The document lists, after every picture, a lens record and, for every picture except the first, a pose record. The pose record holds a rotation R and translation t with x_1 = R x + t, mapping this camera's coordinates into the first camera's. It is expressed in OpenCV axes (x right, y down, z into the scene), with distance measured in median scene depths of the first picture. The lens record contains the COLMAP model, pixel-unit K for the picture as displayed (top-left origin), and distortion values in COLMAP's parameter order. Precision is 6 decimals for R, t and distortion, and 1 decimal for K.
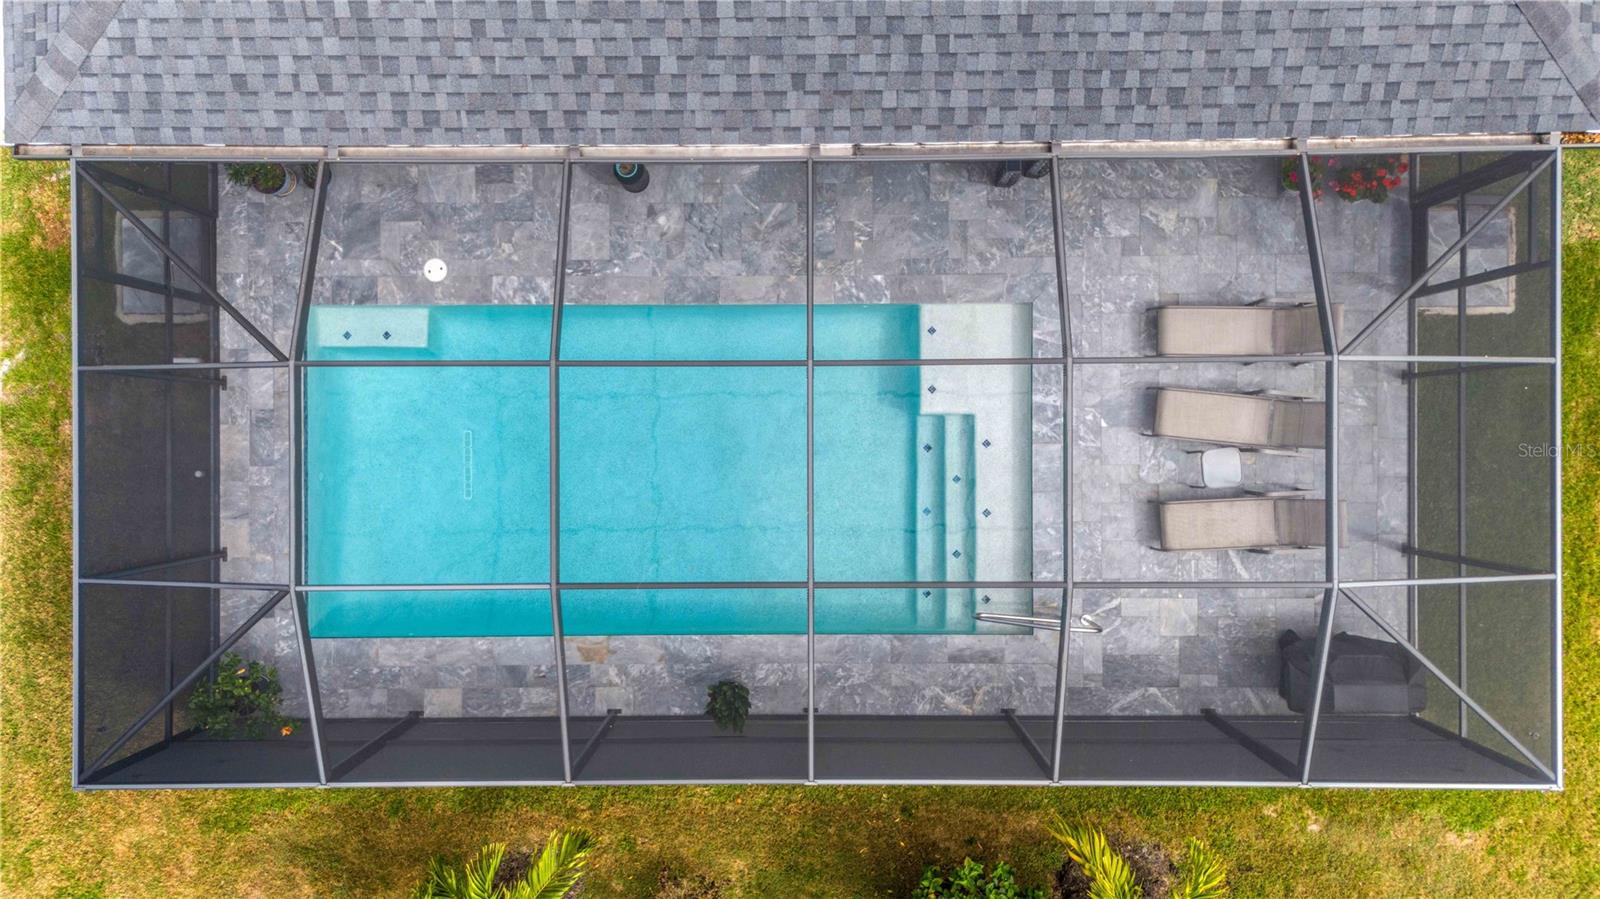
lens RADIAL K [[1174.0, 0, 800.0], [0, 1174.0, 449.5], [0, 0, 1]] dist [0.043677, -0.001727]
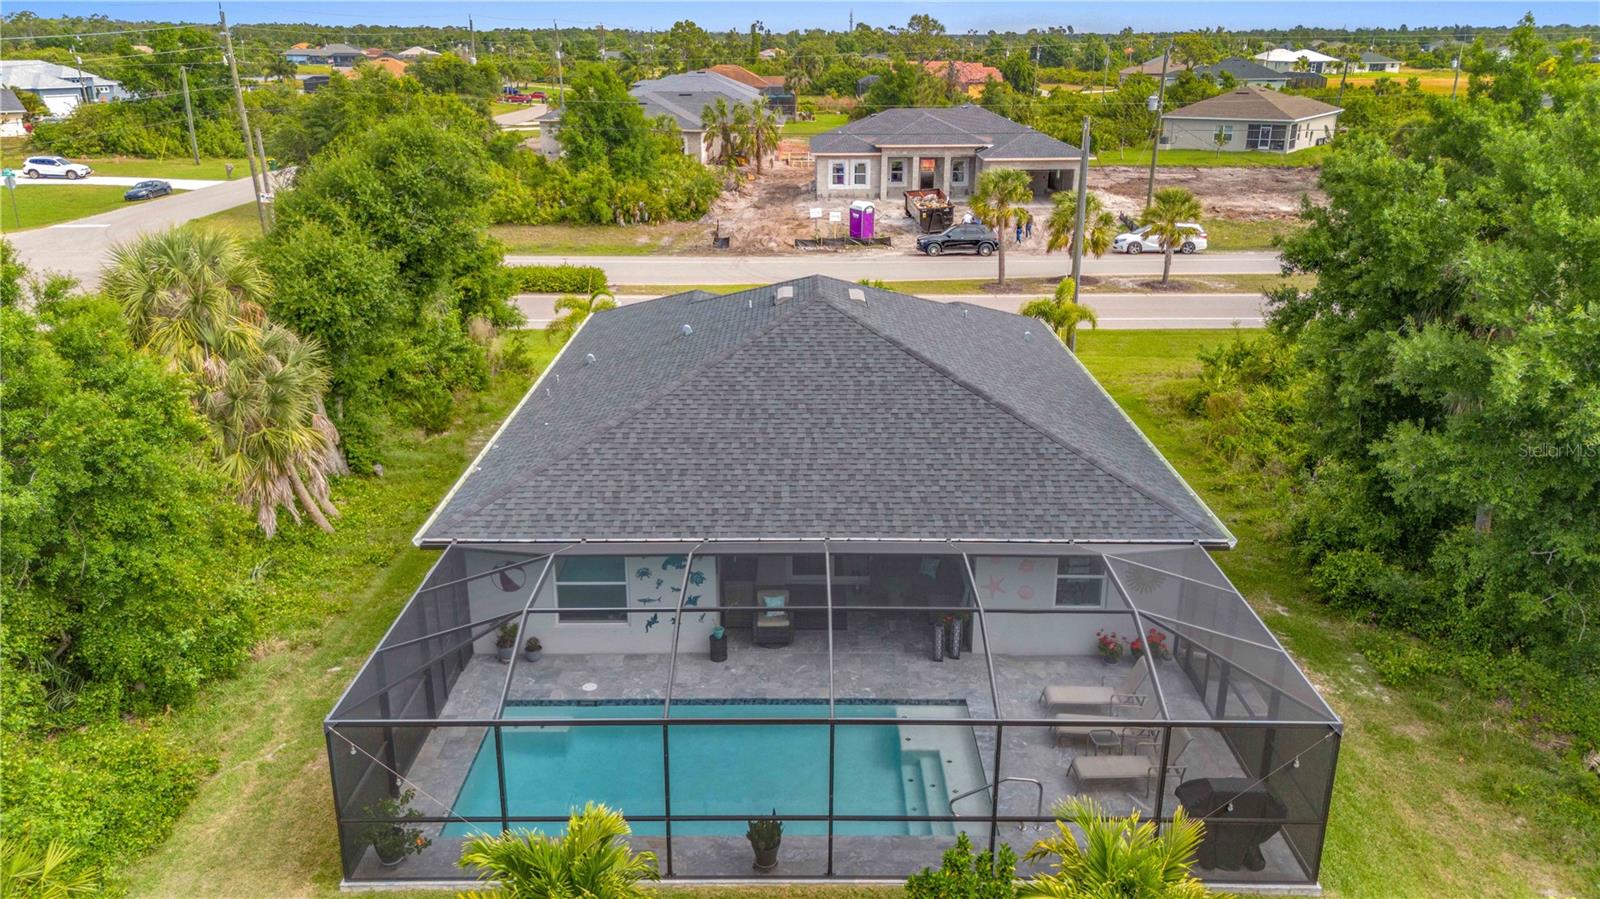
lens RADIAL K [[1198.8, 0, 800.0], [0, 1198.8, 449.5], [0, 0, 1]] dist [0.156028, -0.266438]
pose [[0.999904, 0.013842, -0.000927, -0.034066], [-0.005179, 0.310468, -0.950570, 1.643070], [-0.012870, 0.950483, 0.310510, 0.228848]]
